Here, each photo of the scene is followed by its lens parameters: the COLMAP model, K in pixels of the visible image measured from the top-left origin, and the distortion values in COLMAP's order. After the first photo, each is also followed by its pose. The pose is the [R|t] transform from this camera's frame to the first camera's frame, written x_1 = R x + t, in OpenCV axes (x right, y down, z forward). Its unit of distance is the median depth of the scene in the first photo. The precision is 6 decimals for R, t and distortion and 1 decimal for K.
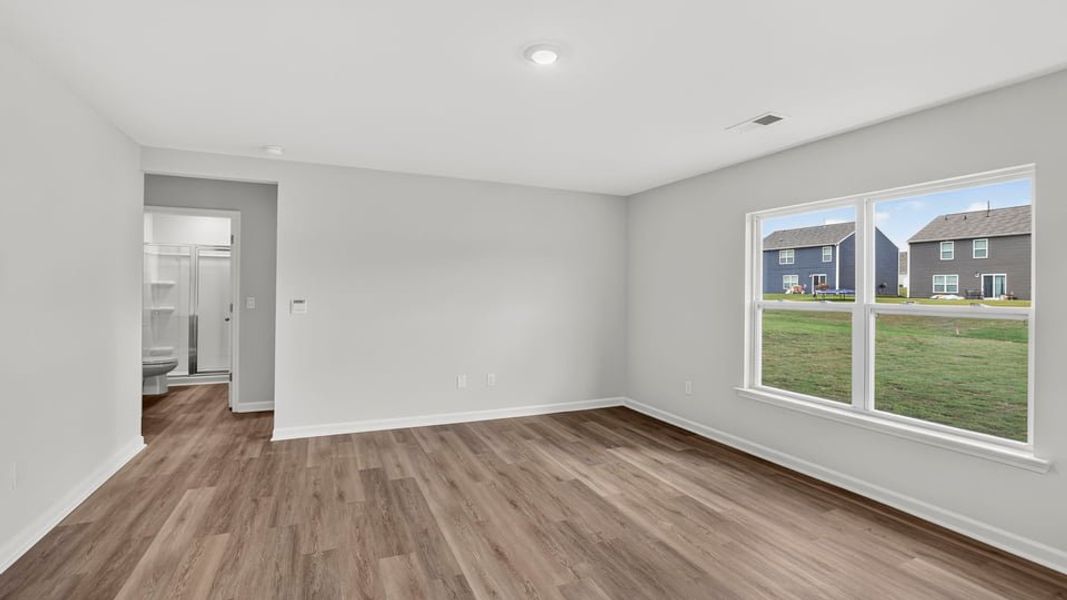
lens RADIAL K [[485.2, 0, 529.1], [0, 485.2, 285.5], [0, 0, 1]] dist [-0.019539, 0.000232]
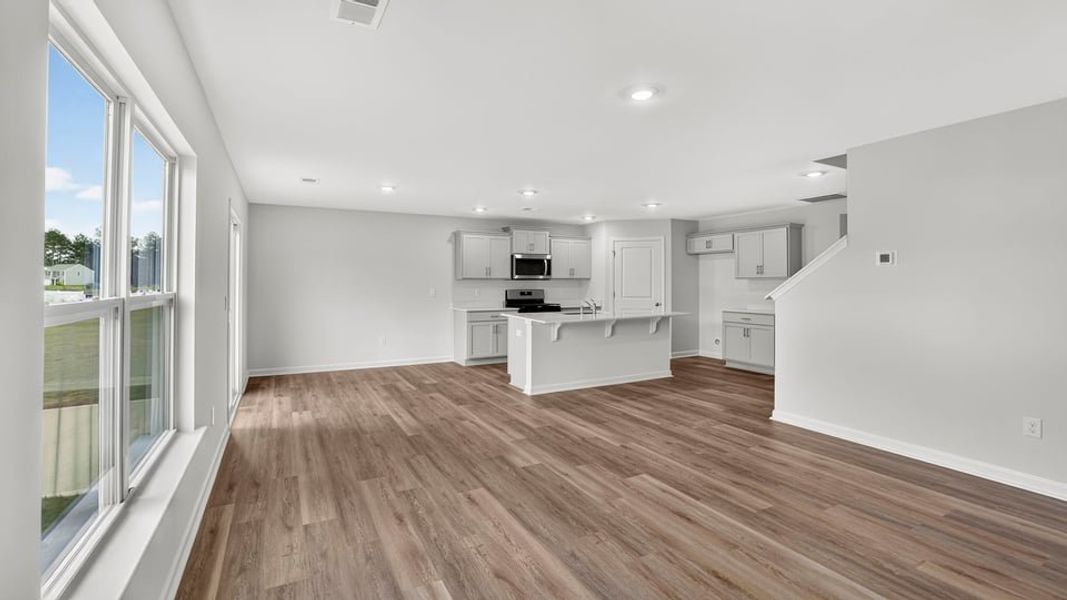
lens RADIAL K [[465.2, 0, 521.6], [0, 465.2, 280.9], [0, 0, 1]] dist [-0.057645, 0.019087]
pose [[-0.998159, -0.014661, -0.058849, 0.303960], [-0.013687, 0.999763, -0.016927, 0.023995], [0.059083, -0.016091, -0.998123, 1.617392]]
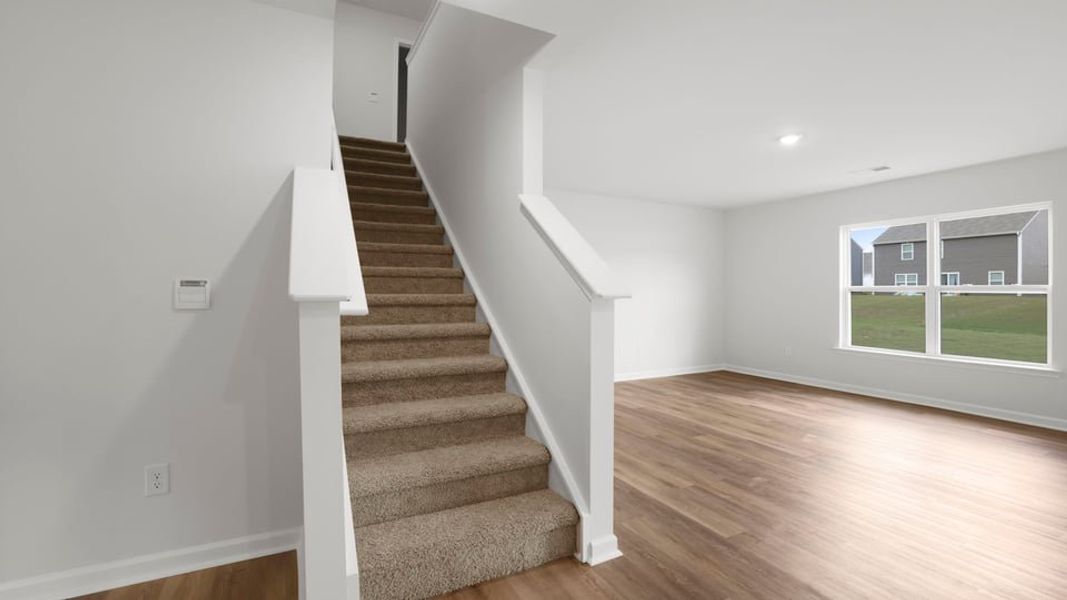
lens RADIAL K [[485.2, 0, 529.1], [0, 485.2, 285.5], [0, 0, 1]] dist [-0.019539, 0.000232]
pose [[0.997854, -0.003628, 0.065378, -0.755573], [0.003714, 0.999992, -0.001202, 0.033742], [-0.065374, 0.001442, 0.997860, -0.485570]]
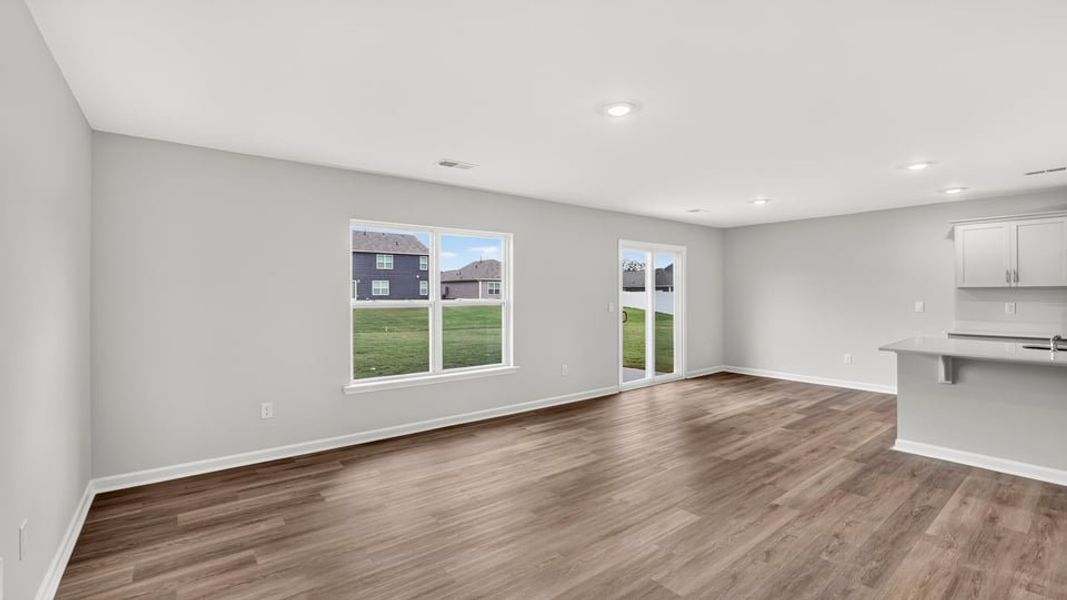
lens RADIAL K [[465.2, 0, 521.6], [0, 465.2, 280.9], [0, 0, 1]] dist [-0.057645, 0.019087]
pose [[-0.235380, 0.008572, 0.971866, -0.829331], [-0.009881, 0.999888, -0.011212, -0.014035], [-0.971853, -0.012242, -0.235269, 1.152729]]
